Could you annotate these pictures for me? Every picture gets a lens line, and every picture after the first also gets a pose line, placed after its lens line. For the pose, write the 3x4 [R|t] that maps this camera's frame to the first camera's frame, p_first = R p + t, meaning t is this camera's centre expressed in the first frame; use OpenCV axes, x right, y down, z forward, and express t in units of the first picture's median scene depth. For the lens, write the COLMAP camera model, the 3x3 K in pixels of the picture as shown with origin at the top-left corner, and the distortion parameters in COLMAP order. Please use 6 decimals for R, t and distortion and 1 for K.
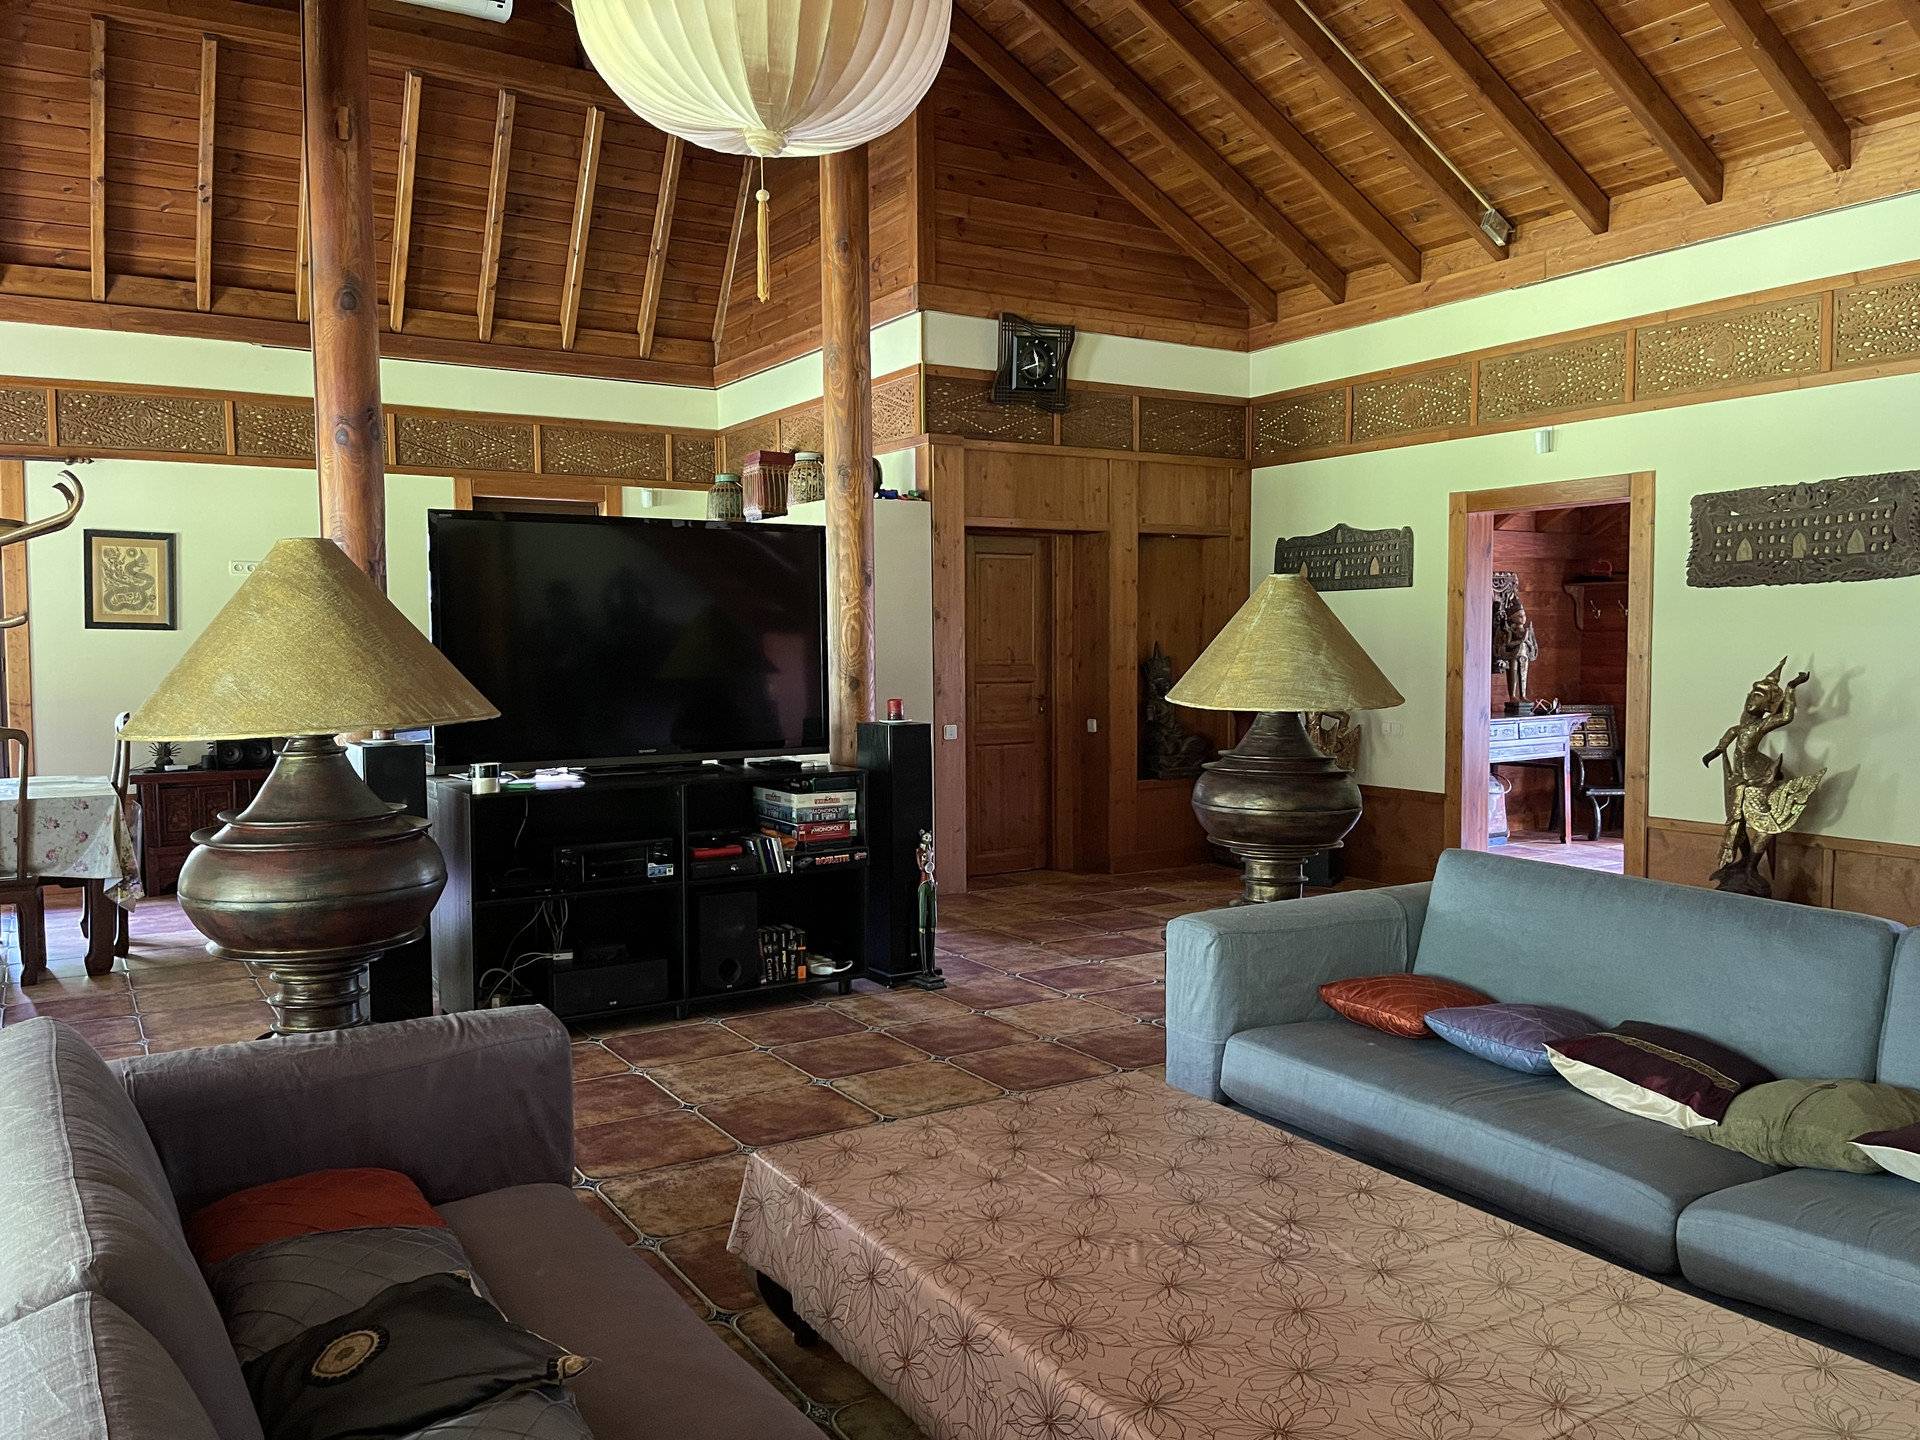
lens RADIAL K [[1461.1, 0, 961.5], [0, 1461.1, 732.5], [0, 0, 1]] dist [0.029964, -0.039077]
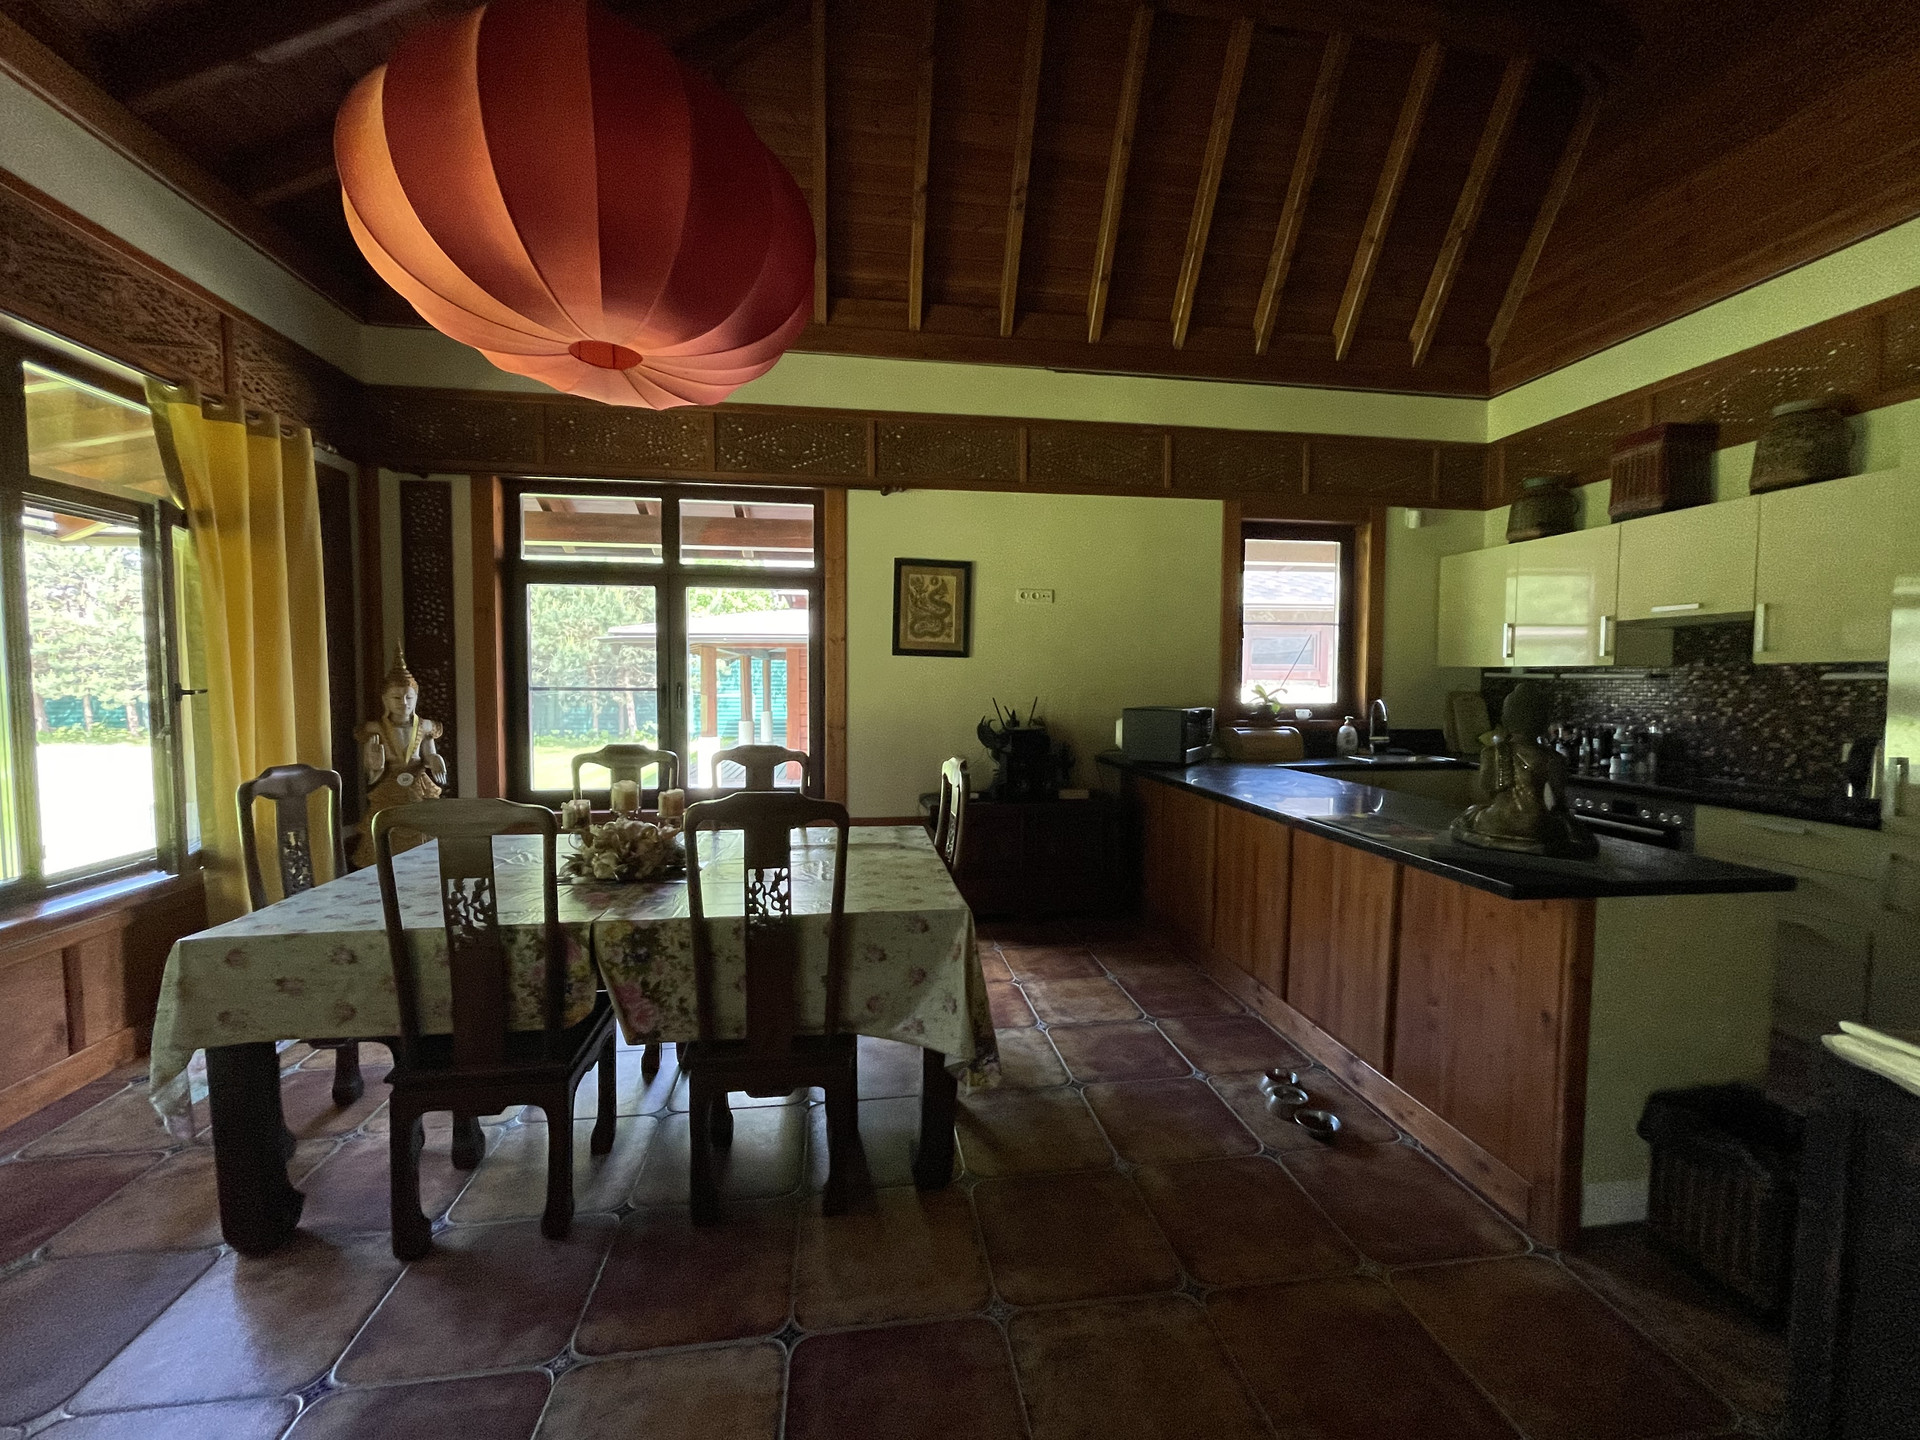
lens RADIAL K [[773.2, 0, 957.9], [0, 773.2, 717.7], [0, 0, 1]] dist [-0.001553, -0.000220]
pose [[0.916291, 0.029109, -0.399455, -0.332547], [-0.032630, 0.999465, -0.002017, -0.026865], [0.399183, 0.014882, 0.916751, 0.515794]]
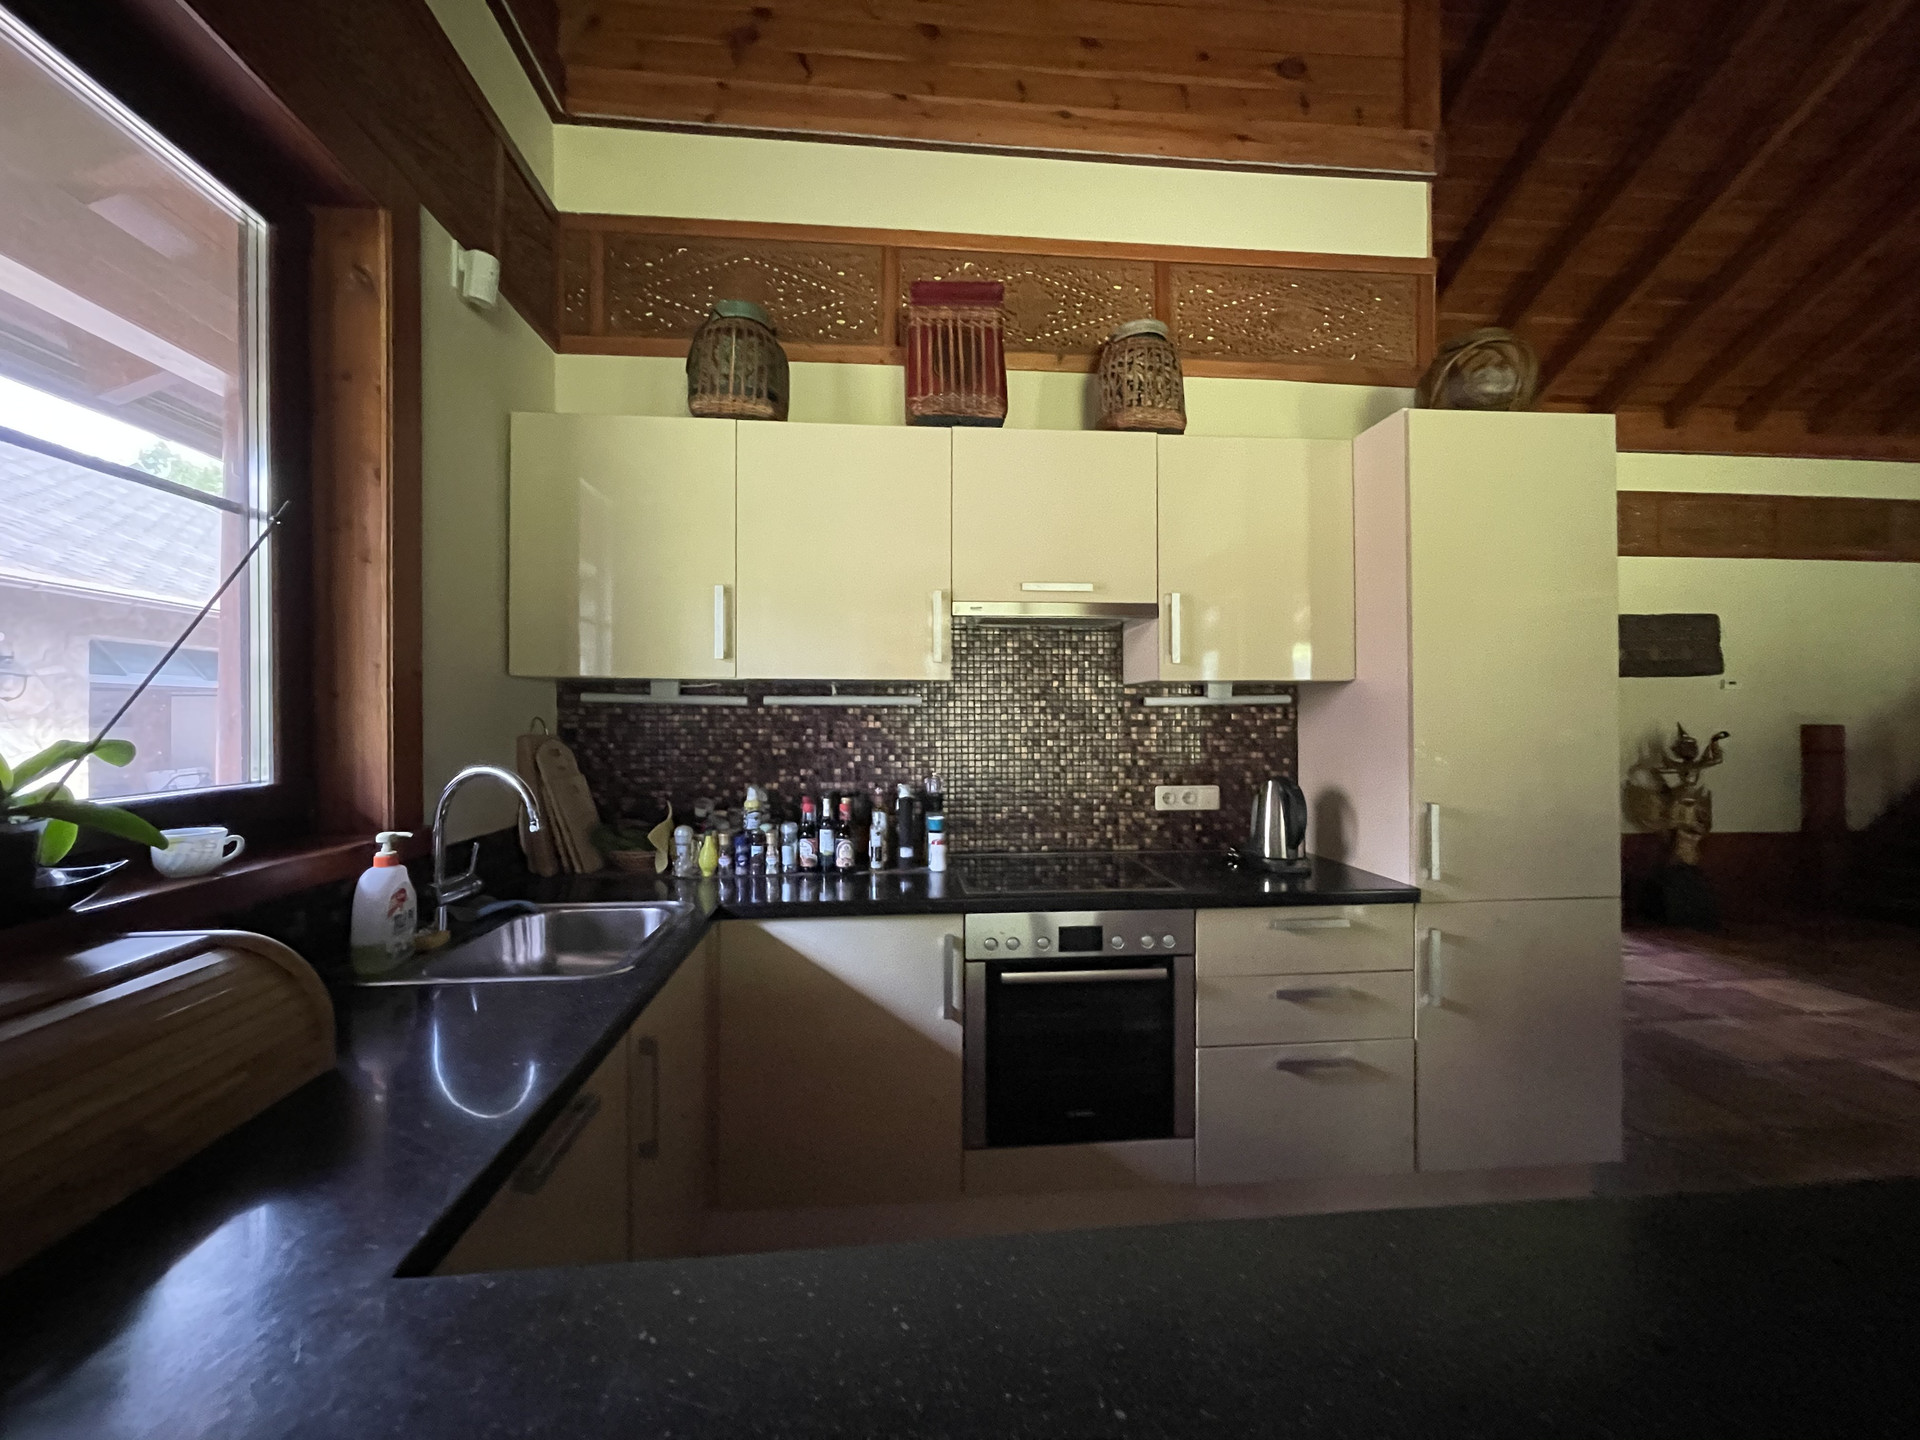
lens RADIAL K [[773.2, 0, 958.6], [0, 773.2, 717.4], [0, 0, 1]] dist [-0.001553, -0.000220]
pose [[0.445467, 0.001720, 0.895297, -0.386245], [0.053200, 0.998180, -0.028388, -0.050694], [-0.893716, 0.060276, 0.444565, 0.955049]]
